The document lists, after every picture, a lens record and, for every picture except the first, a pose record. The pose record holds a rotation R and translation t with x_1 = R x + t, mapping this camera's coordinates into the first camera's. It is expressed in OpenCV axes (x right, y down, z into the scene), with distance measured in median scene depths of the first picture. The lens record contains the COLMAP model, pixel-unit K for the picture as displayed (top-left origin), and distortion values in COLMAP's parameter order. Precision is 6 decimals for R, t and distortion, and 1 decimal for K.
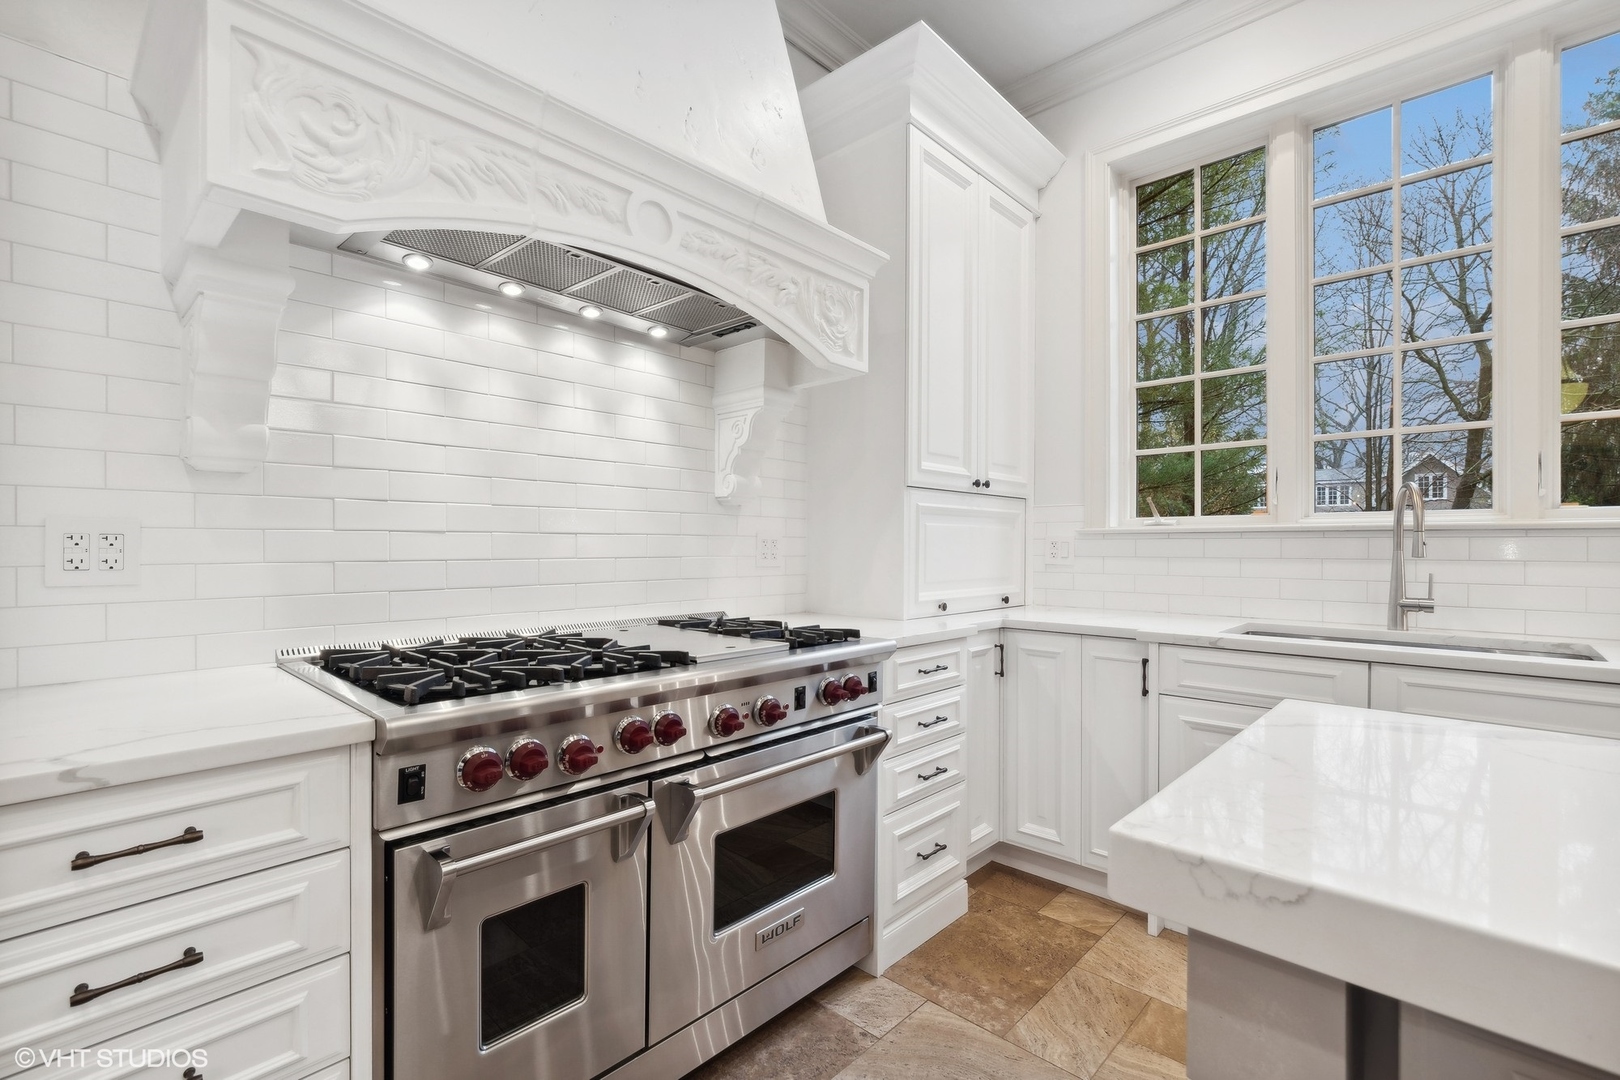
lens RADIAL K [[725.7, 0, 802.5], [0, 725.7, 546.3], [0, 0, 1]] dist [0.001022, -0.001187]
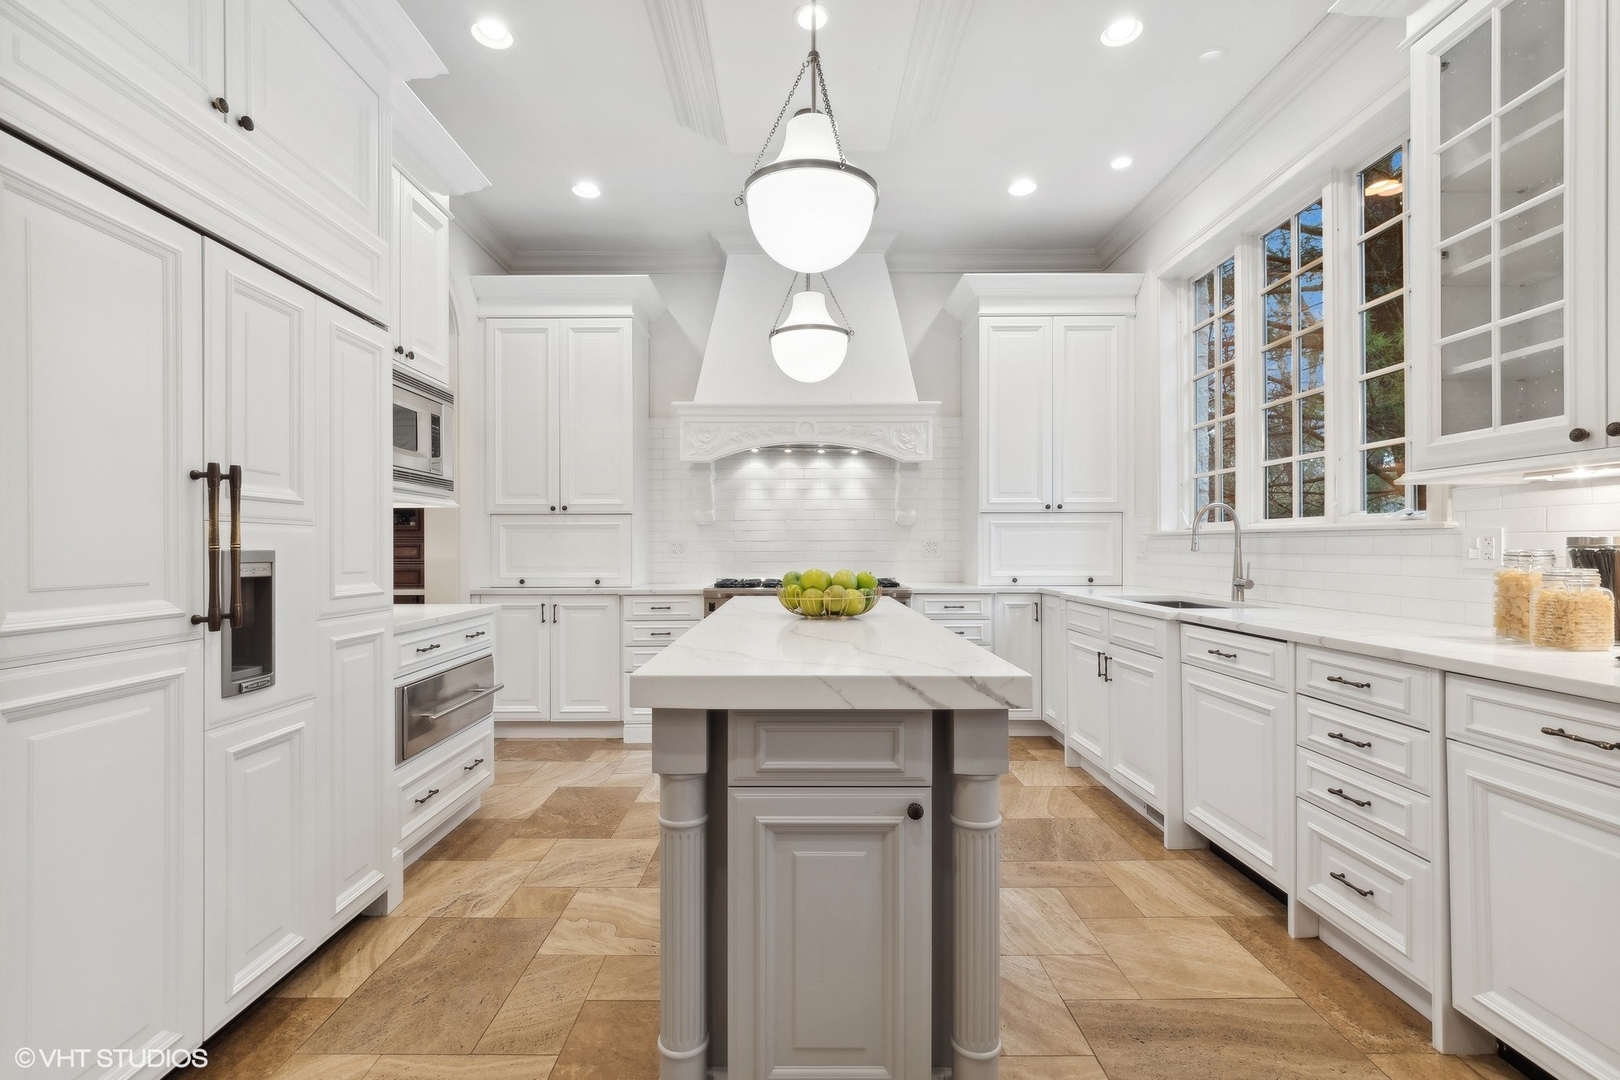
lens RADIAL K [[725.7, 0, 796.7], [0, 725.7, 543.8], [0, 0, 1]] dist [0.001022, -0.001187]
pose [[0.686689, -0.006587, -0.726922, 1.367931], [0.004760, 0.999978, -0.004565, 0.002365], [0.726936, -0.000326, 0.686705, -0.709797]]
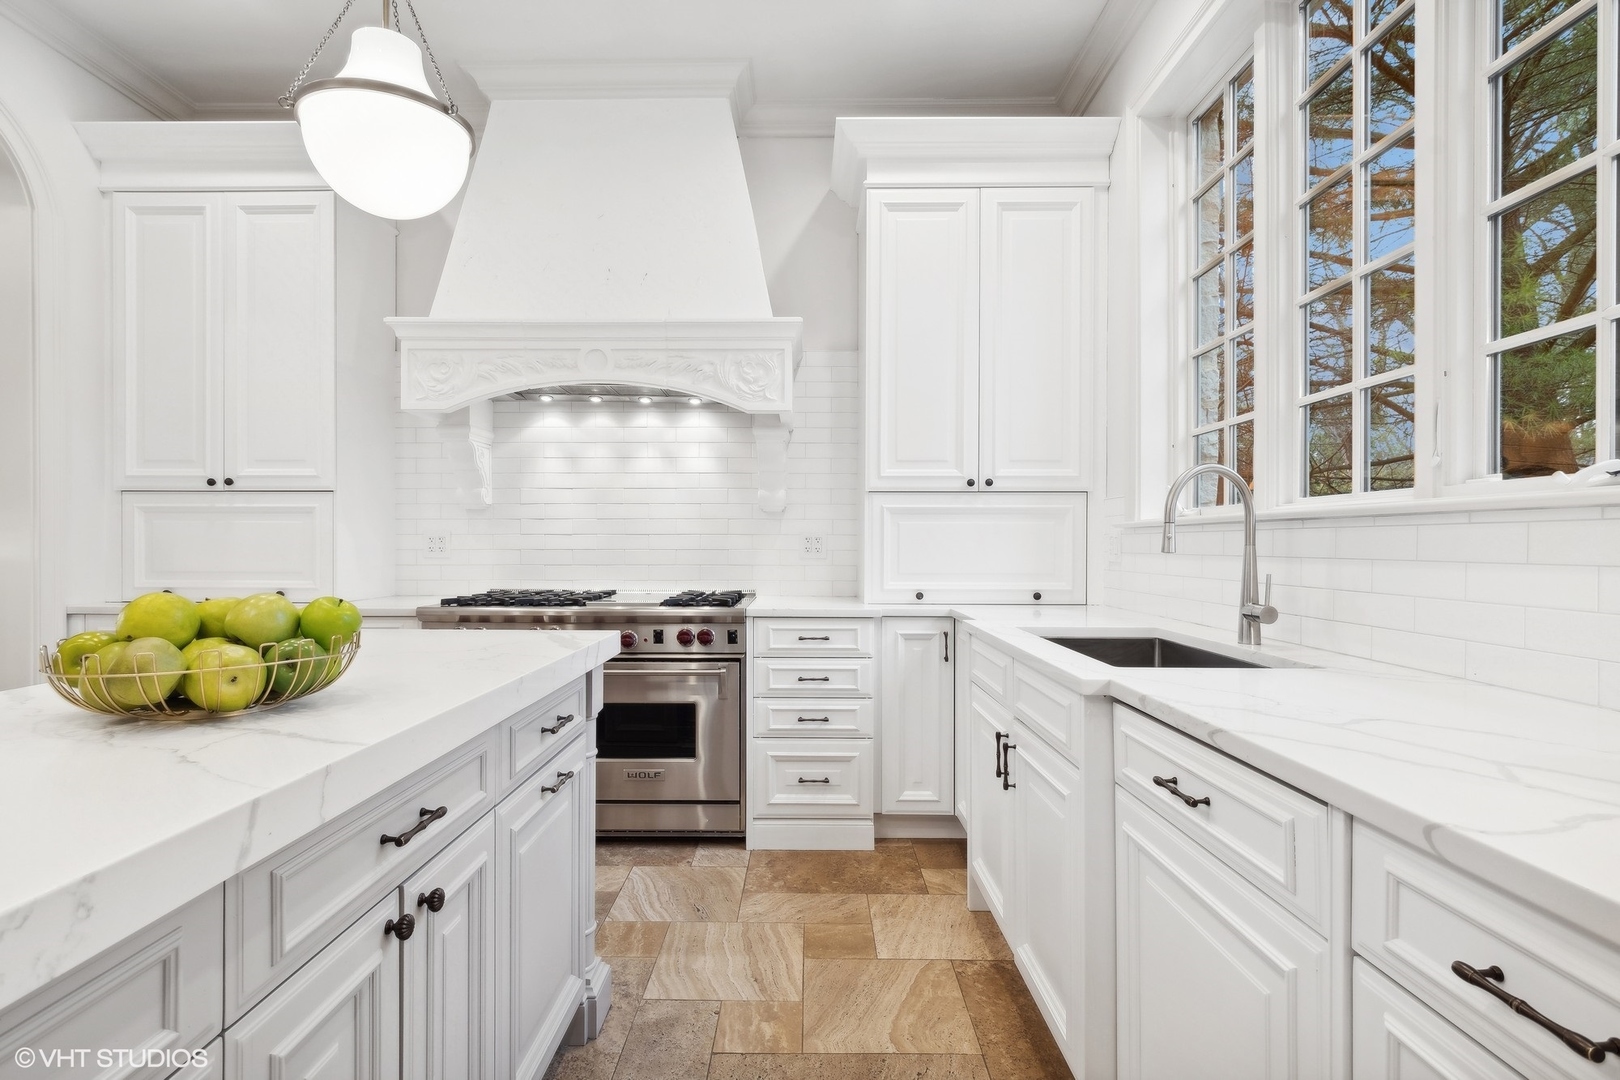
lens RADIAL K [[794.6, 0, 796.2], [0, 794.6, 544.4], [0, 0, 1]] dist [-0.003078, 0.001417]
pose [[0.676977, -0.000435, -0.736004, 1.210034], [-0.000562, 0.999999, -0.001108, 0.006495], [0.736004, 0.001164, 0.676976, 0.031773]]
